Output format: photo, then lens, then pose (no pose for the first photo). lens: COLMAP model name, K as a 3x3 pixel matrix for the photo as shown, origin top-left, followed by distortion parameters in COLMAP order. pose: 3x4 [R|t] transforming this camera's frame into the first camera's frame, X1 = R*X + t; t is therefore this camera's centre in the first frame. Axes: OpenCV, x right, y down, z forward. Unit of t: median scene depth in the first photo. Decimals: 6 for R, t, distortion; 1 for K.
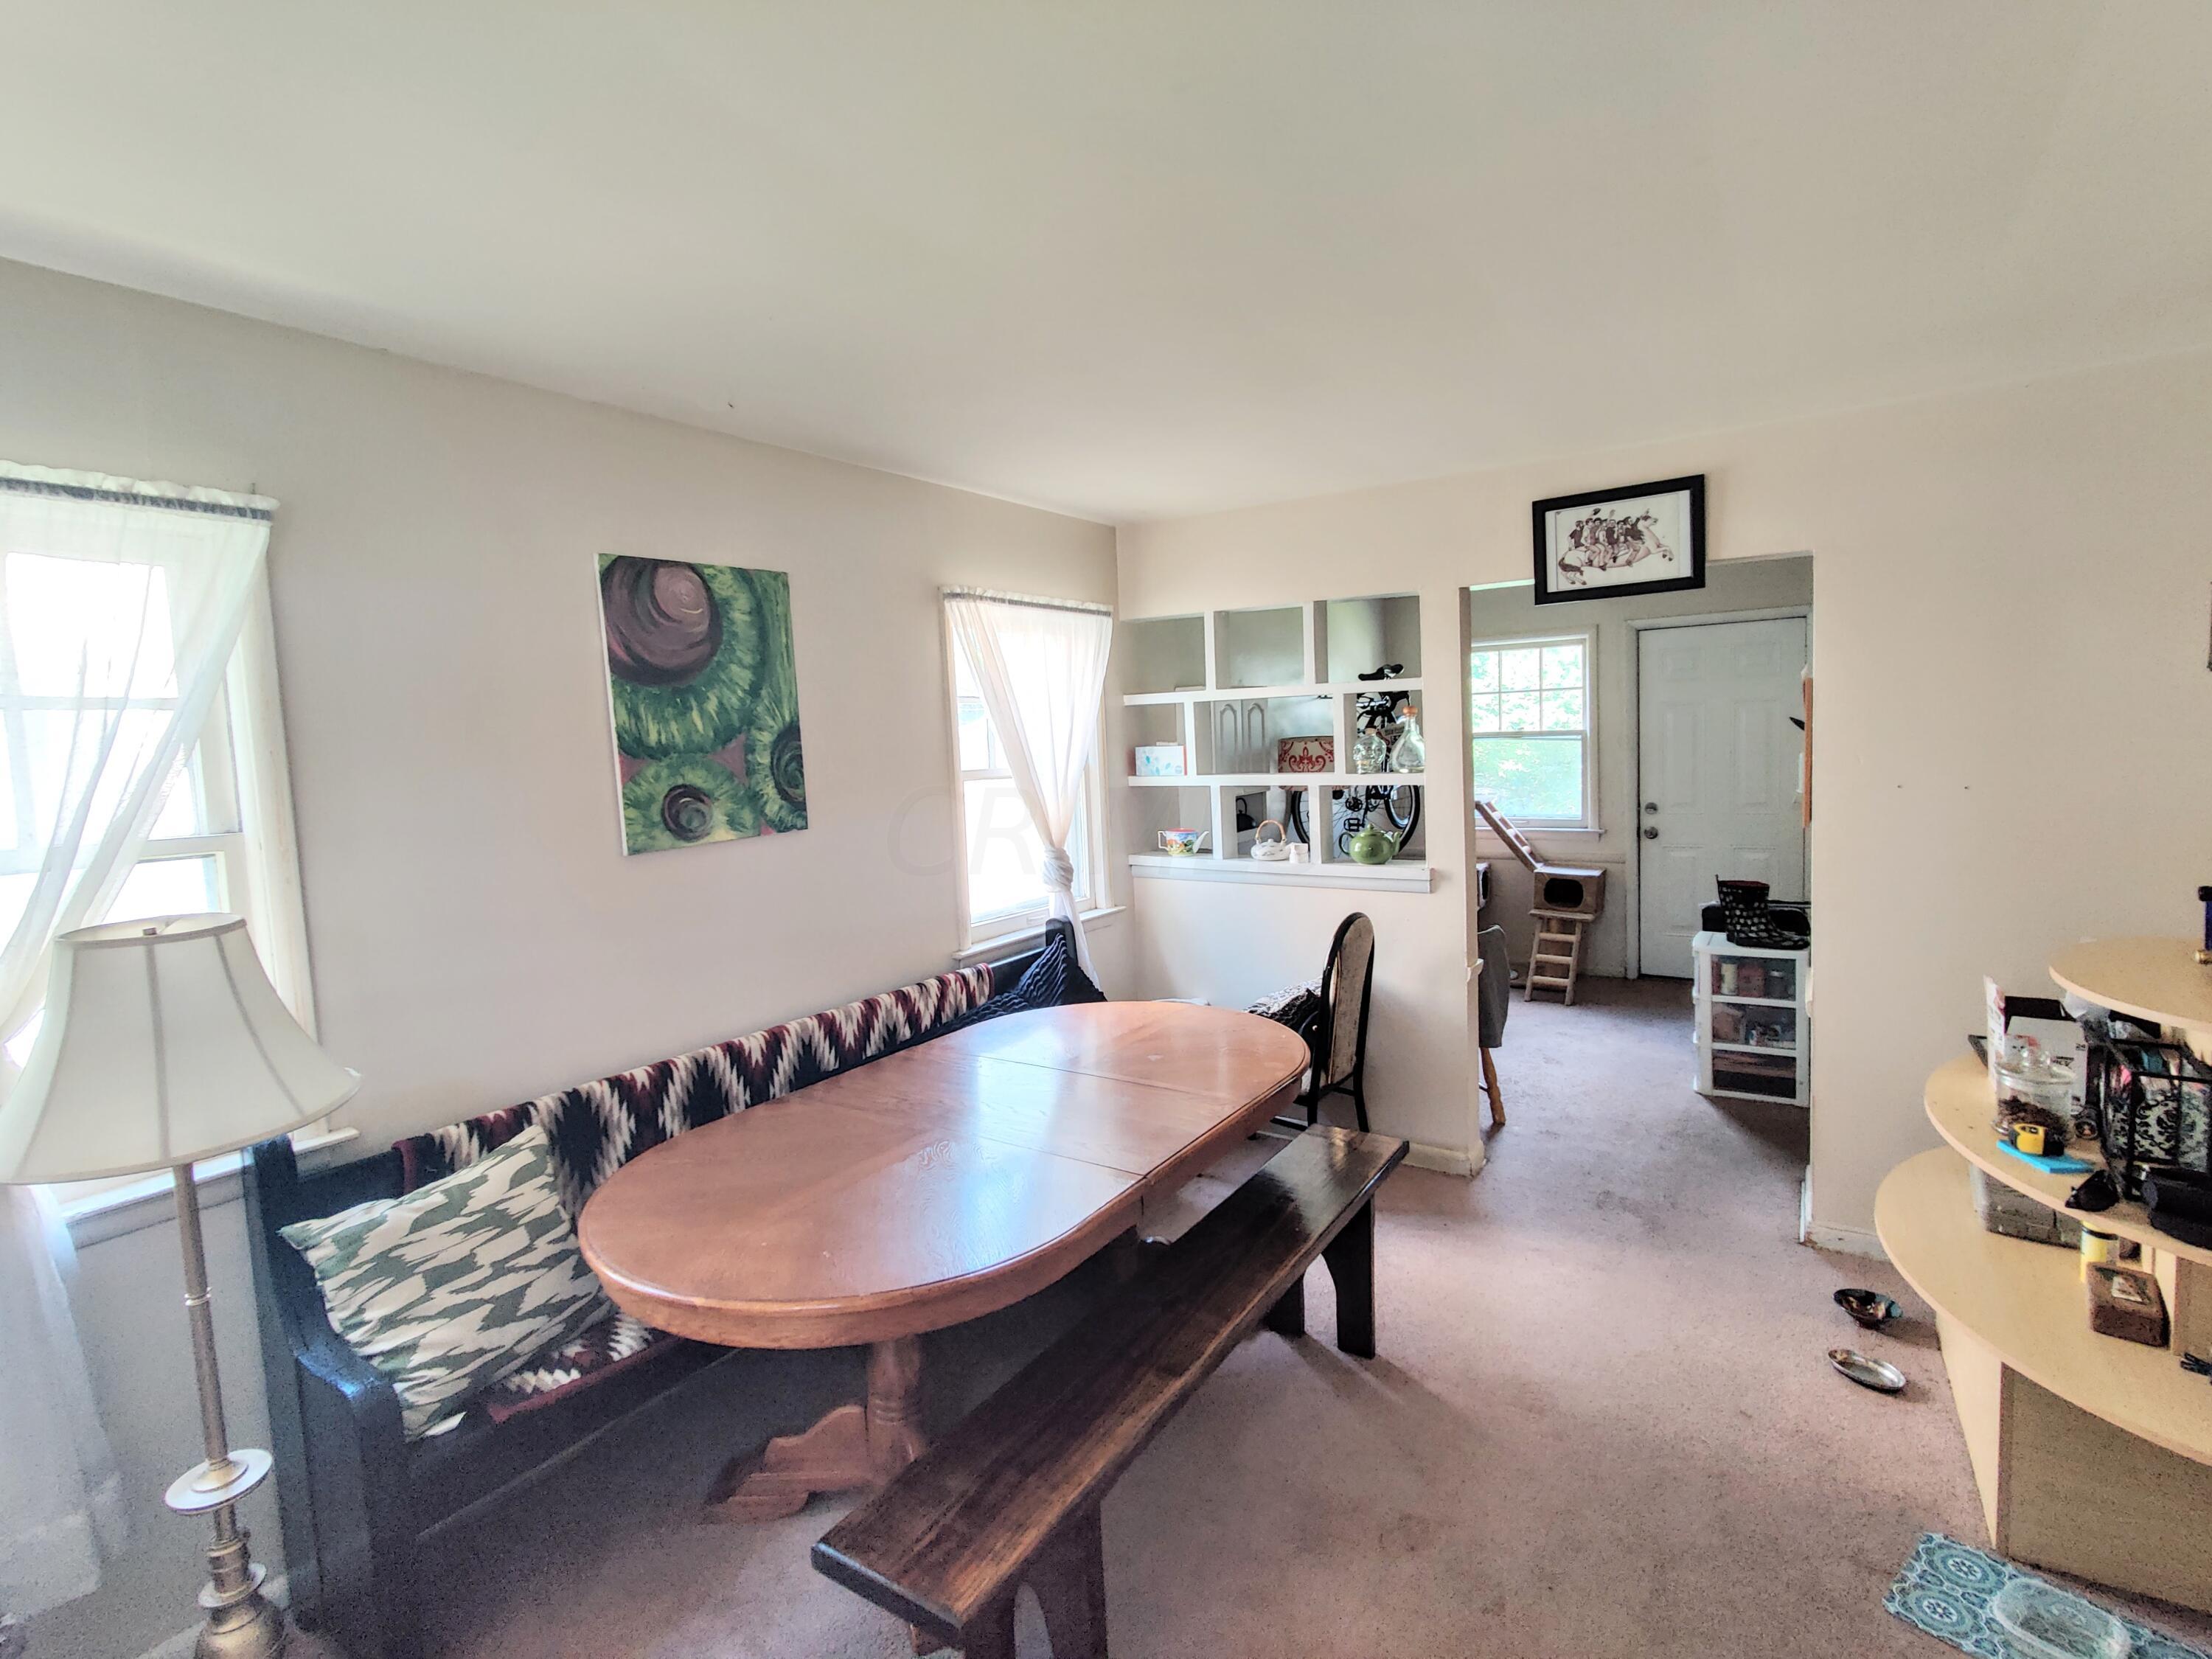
lens RADIAL K [[1071.2, 0, 1098.8], [0, 1071.2, 827.6], [0, 0, 1]] dist [0.001183, 0.000036]
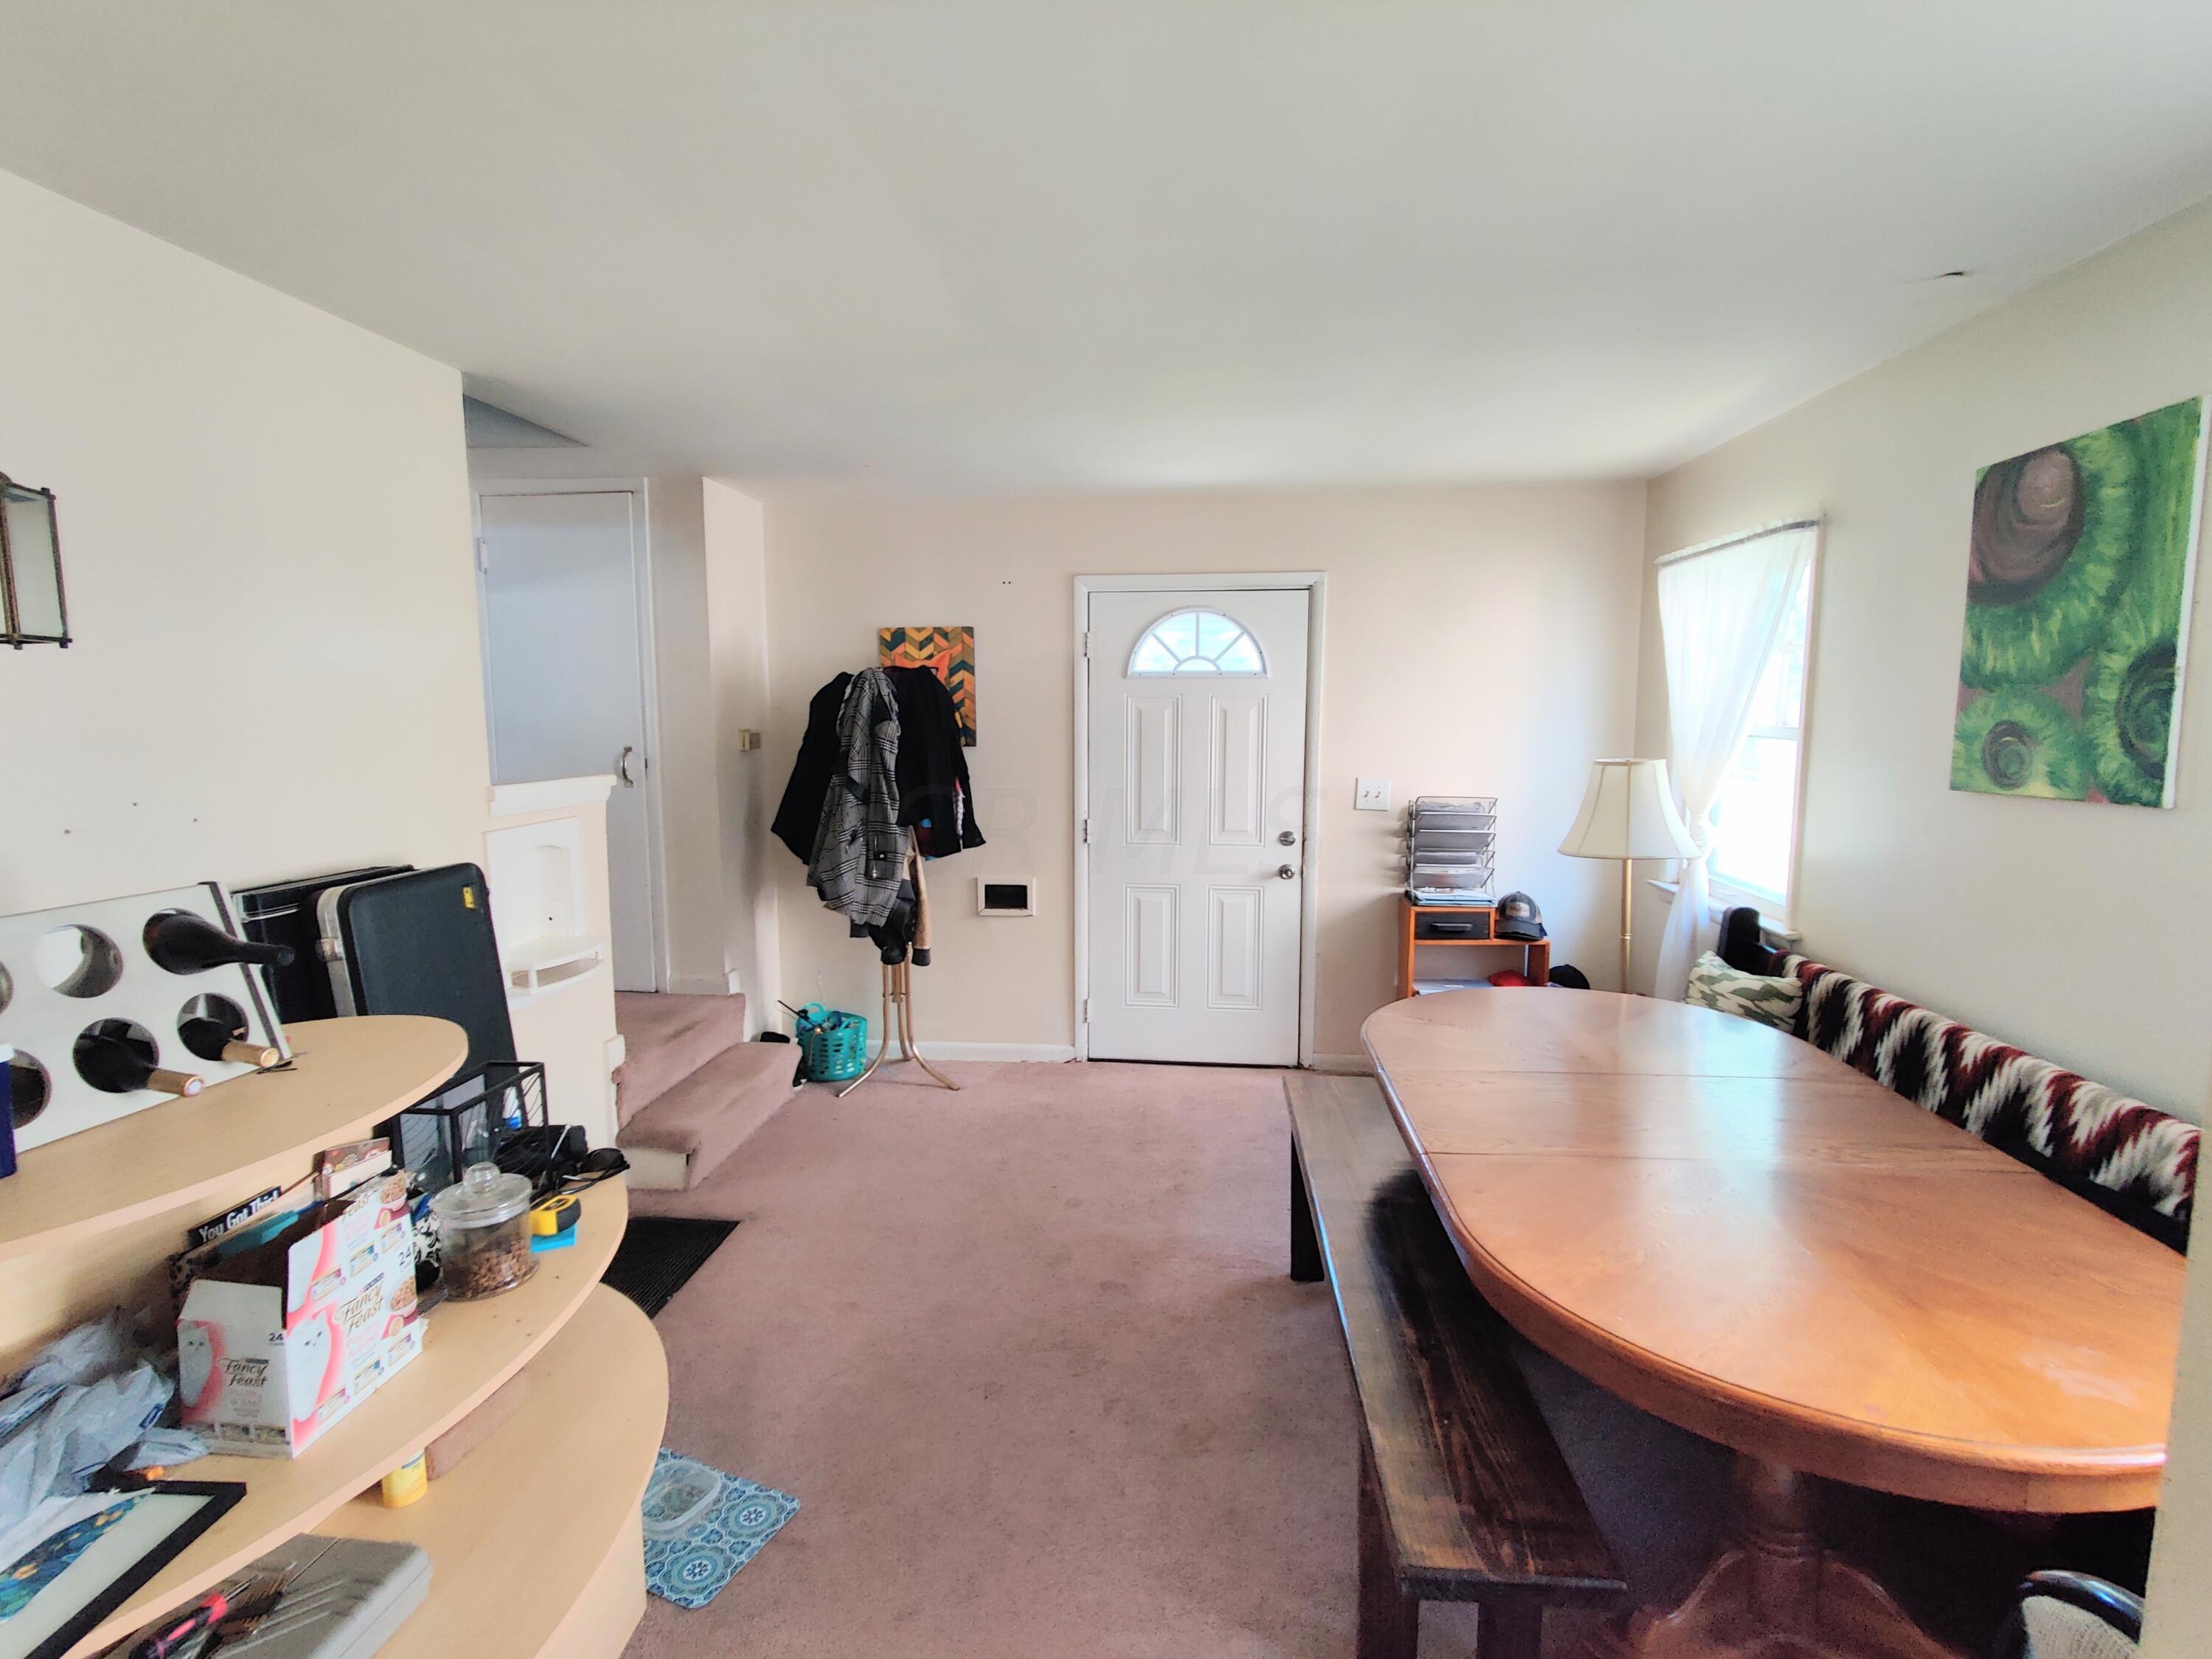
lens RADIAL K [[1071.2, 0, 1102.0], [0, 1071.2, 828.6], [0, 0, 1]] dist [0.001183, 0.000036]
pose [[-0.880388, 0.093586, -0.464928, 0.632055], [-0.006374, 0.977913, 0.208915, -0.126876], [0.474210, 0.186890, -0.860347, 1.379699]]
